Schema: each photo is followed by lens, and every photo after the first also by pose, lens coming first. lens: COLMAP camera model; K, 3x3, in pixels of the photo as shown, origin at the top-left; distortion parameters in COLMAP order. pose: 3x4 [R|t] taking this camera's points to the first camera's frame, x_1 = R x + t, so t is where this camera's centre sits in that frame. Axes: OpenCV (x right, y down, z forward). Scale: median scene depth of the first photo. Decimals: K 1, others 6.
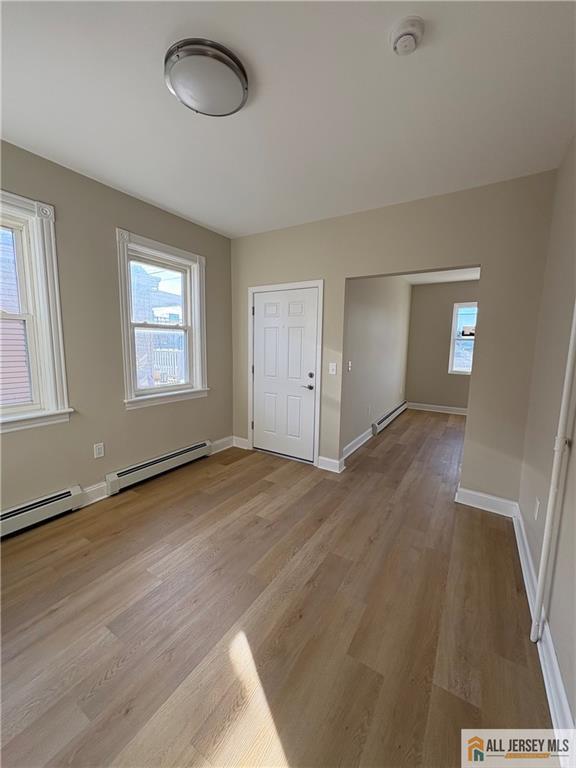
lens RADIAL K [[305.5, 0, 288.0], [0, 305.5, 384.0], [0, 0, 1]] dist [0.000977, 0.000122]
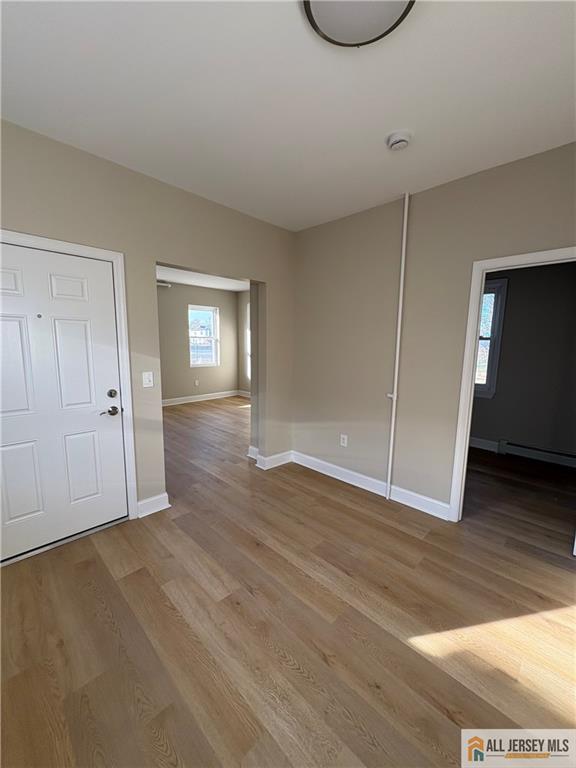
lens RADIAL K [[305.5, 0, 288.0], [0, 305.5, 384.0], [0, 0, 1]] dist [0.000977, 0.000122]
pose [[0.218349, -0.144641, 0.965092, -0.623241], [0.115971, 0.985793, 0.121505, -0.111602], [-0.968955, 0.085392, 0.232022, 0.610169]]
